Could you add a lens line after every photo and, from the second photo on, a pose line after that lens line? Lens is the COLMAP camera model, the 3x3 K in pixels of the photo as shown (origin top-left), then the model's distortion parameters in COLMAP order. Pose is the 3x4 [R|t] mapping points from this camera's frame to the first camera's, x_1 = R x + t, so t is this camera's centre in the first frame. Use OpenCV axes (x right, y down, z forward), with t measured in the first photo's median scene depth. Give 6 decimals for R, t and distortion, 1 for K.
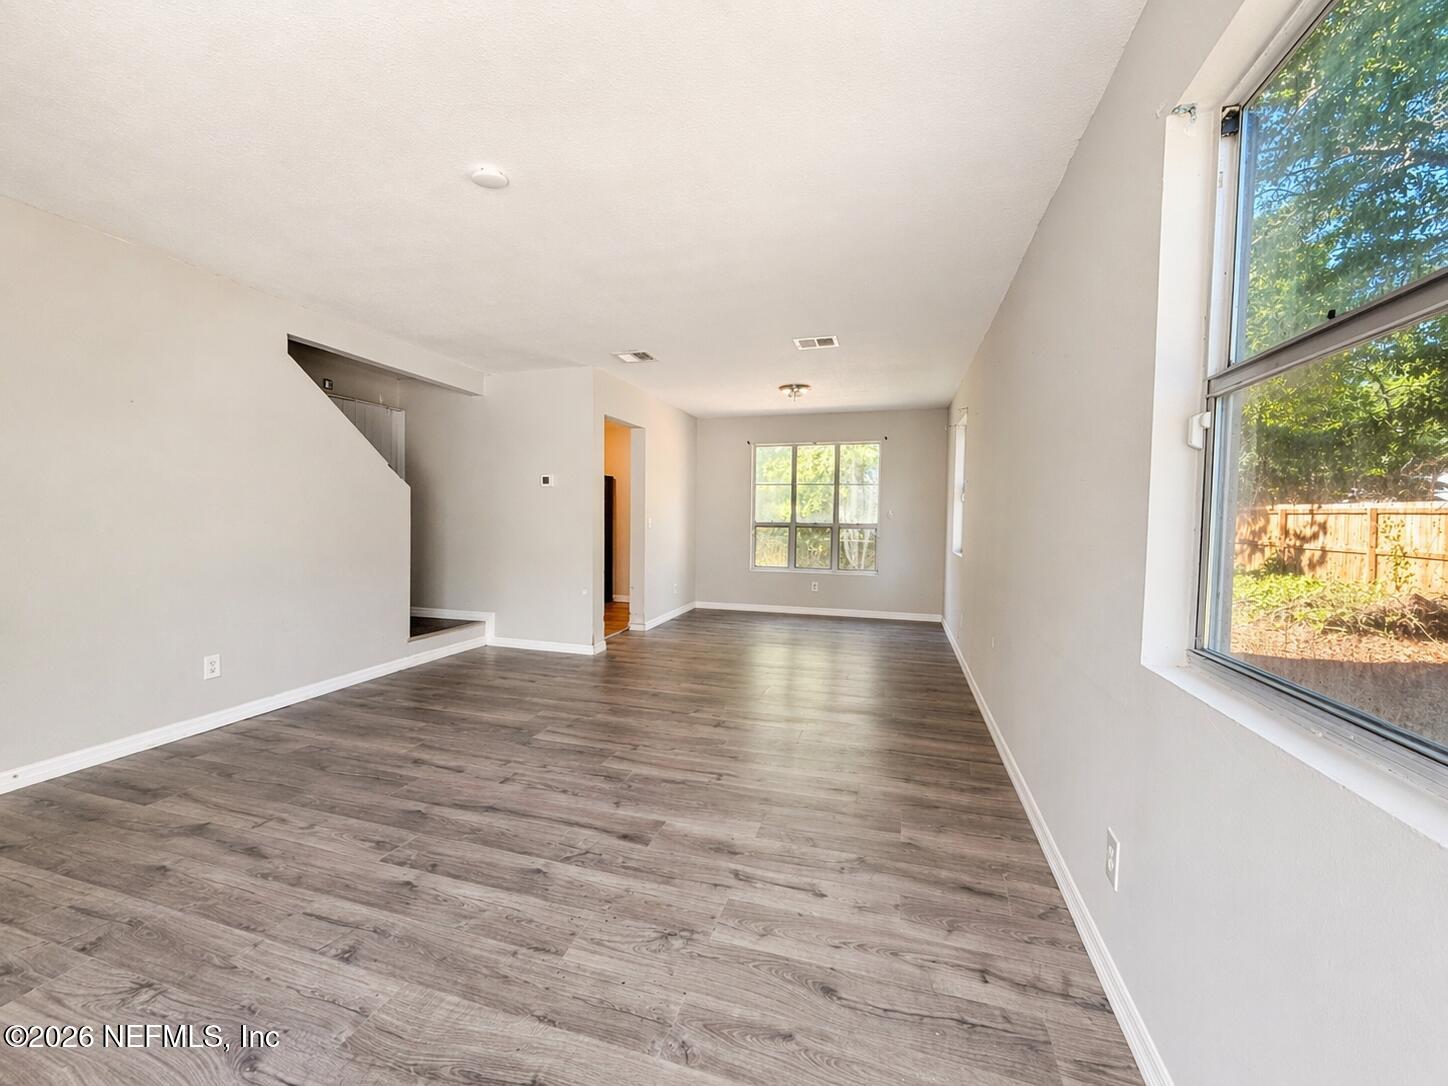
lens RADIAL K [[588.2, 0, 723.4], [0, 588.2, 539.5], [0, 0, 1]] dist [-0.000454, 0.000366]
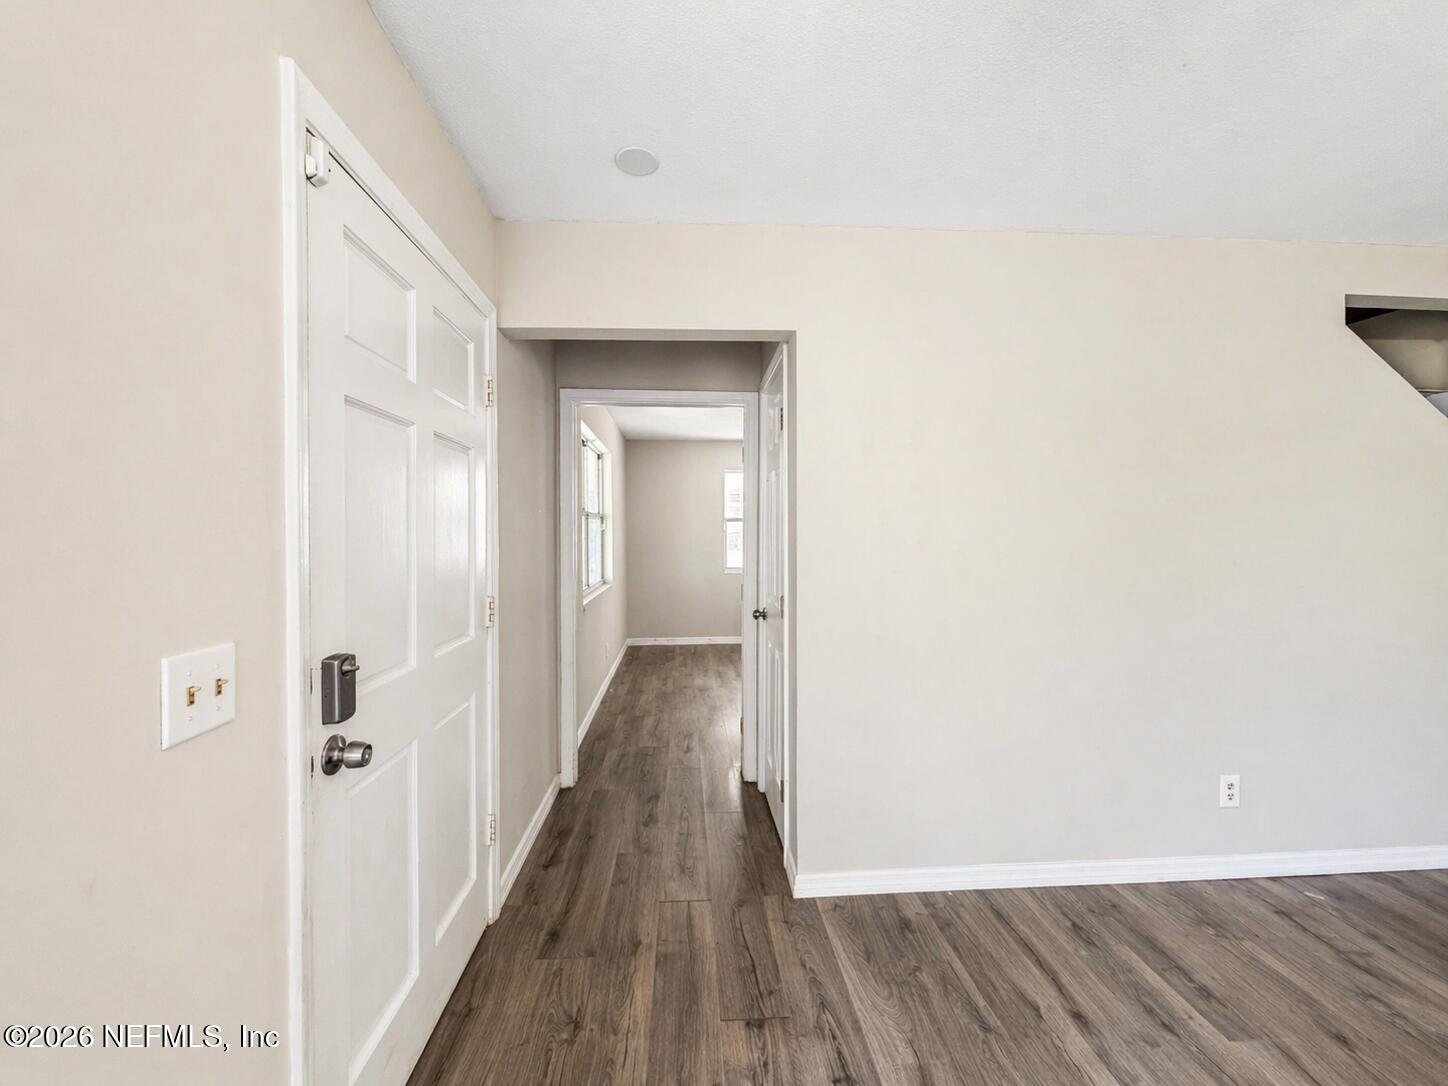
lens RADIAL K [[588.2, 0, 723.4], [0, 588.2, 539.5], [0, 0, 1]] dist [-0.000454, 0.000366]
pose [[0.351027, -0.009429, -0.936318, -0.654436], [-0.024809, 0.999505, -0.019366, -0.096187], [0.936037, 0.030027, 0.350619, 0.259452]]
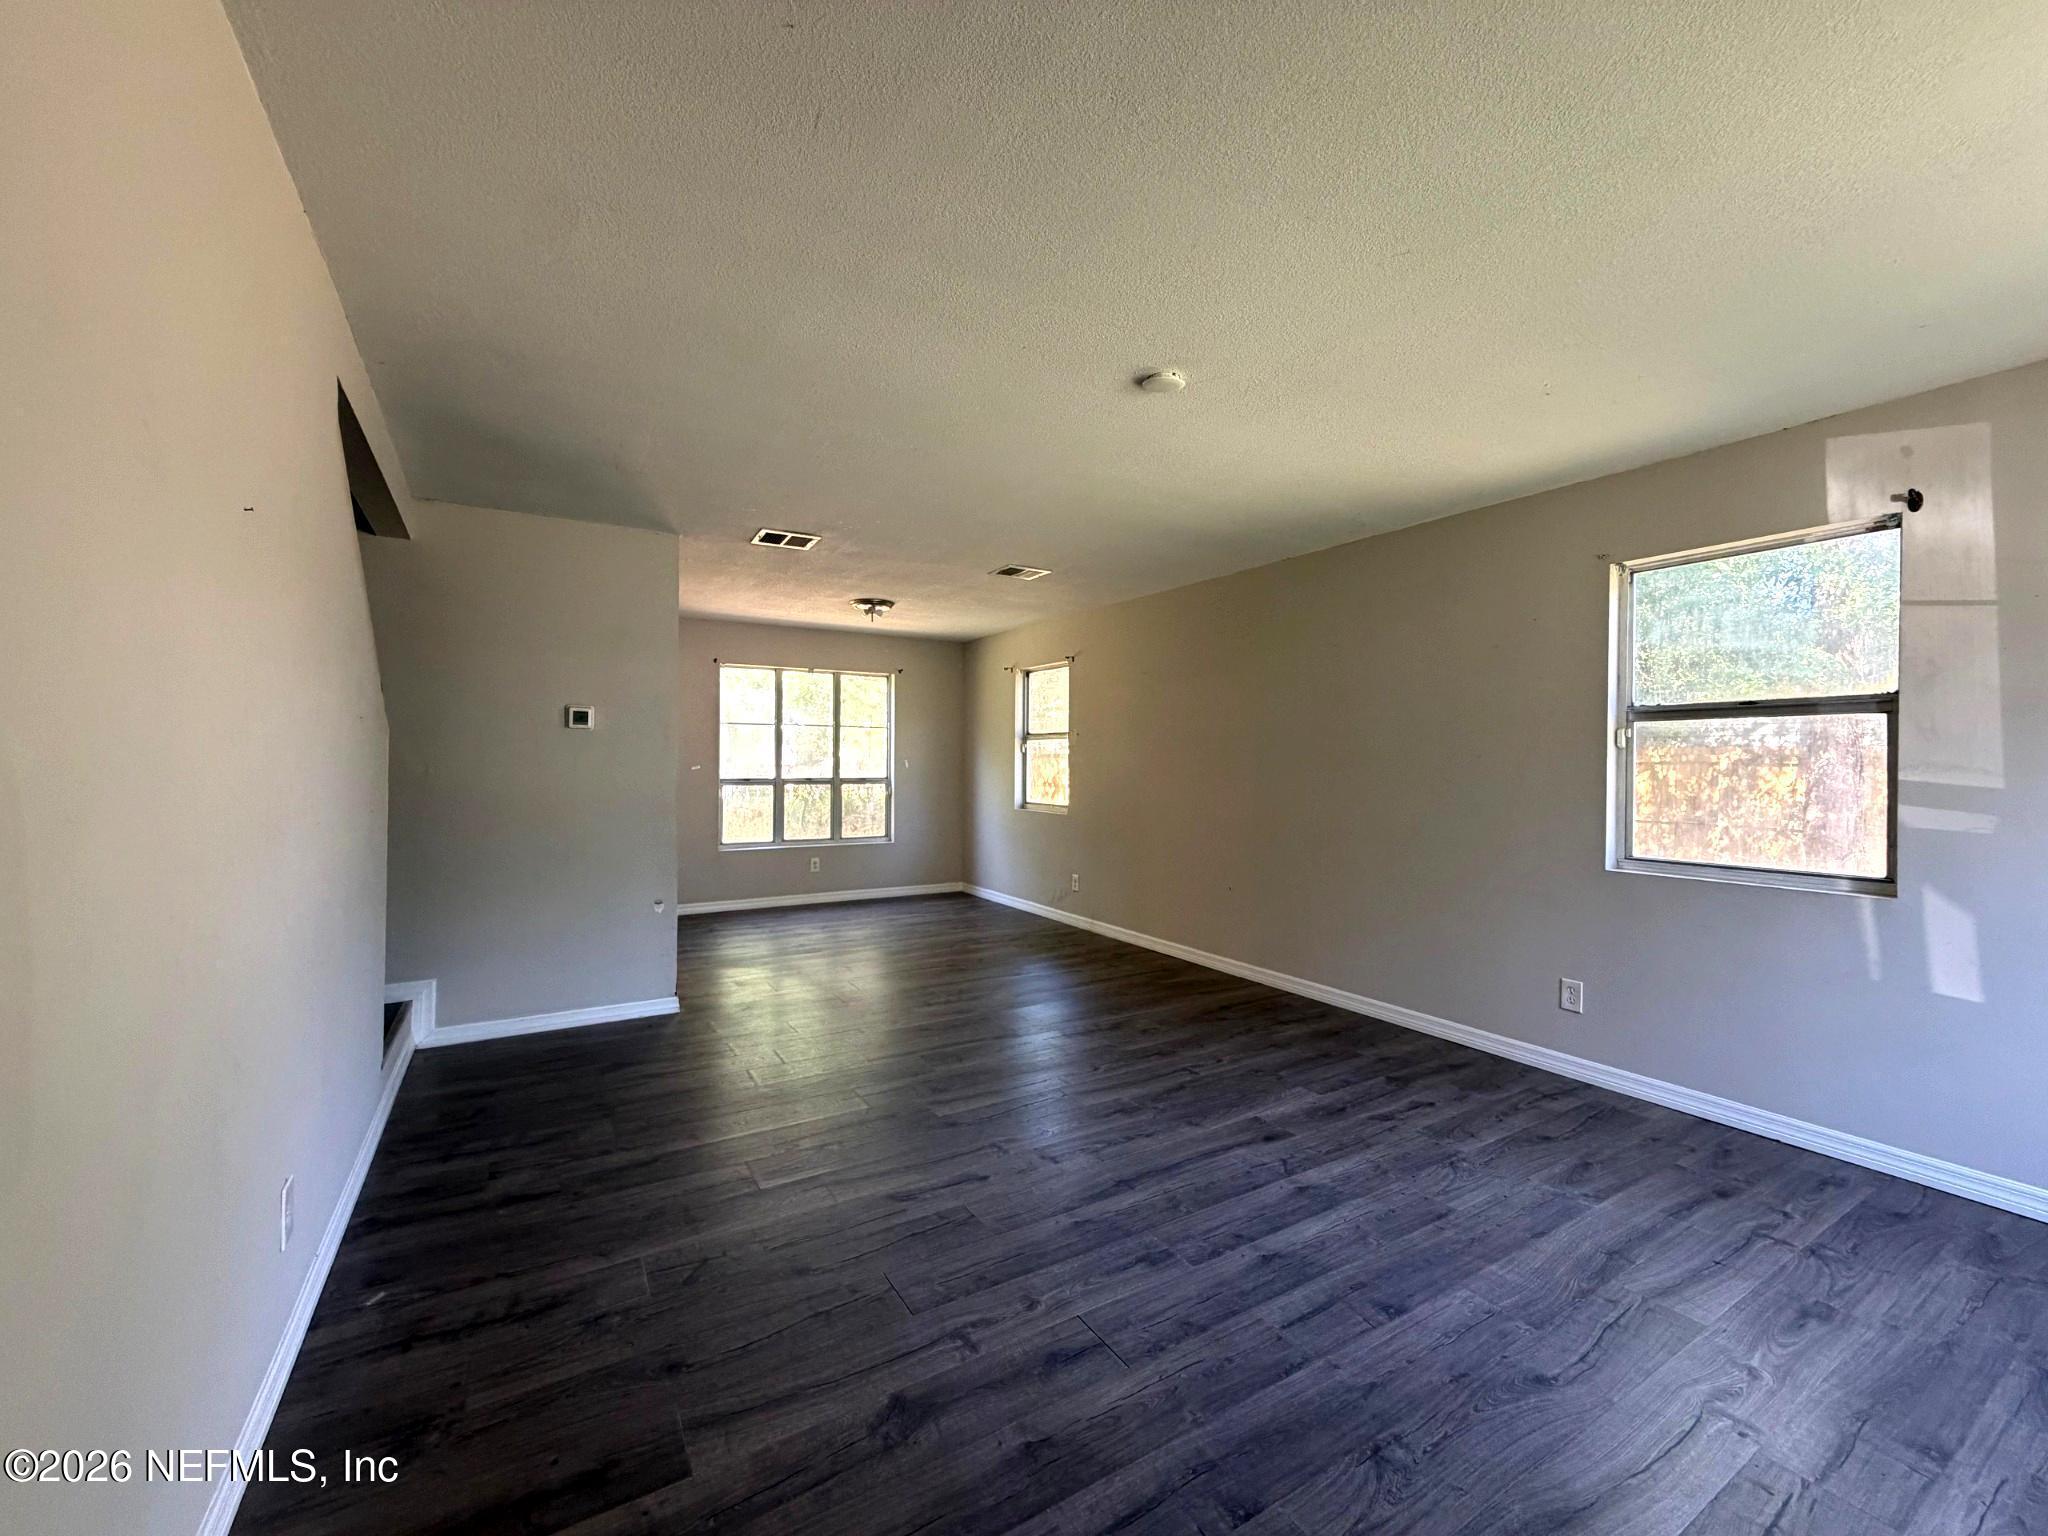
lens RADIAL K [[820.8, 0, 1016.5], [0, 820.8, 770.0], [0, 0, 1]] dist [-0.001120, 0.005547]
pose [[0.665851, -0.015449, 0.745925, -1.479149], [0.030258, 0.999522, -0.006308, -0.084147], [-0.745471, 0.026770, 0.666000, 0.446375]]
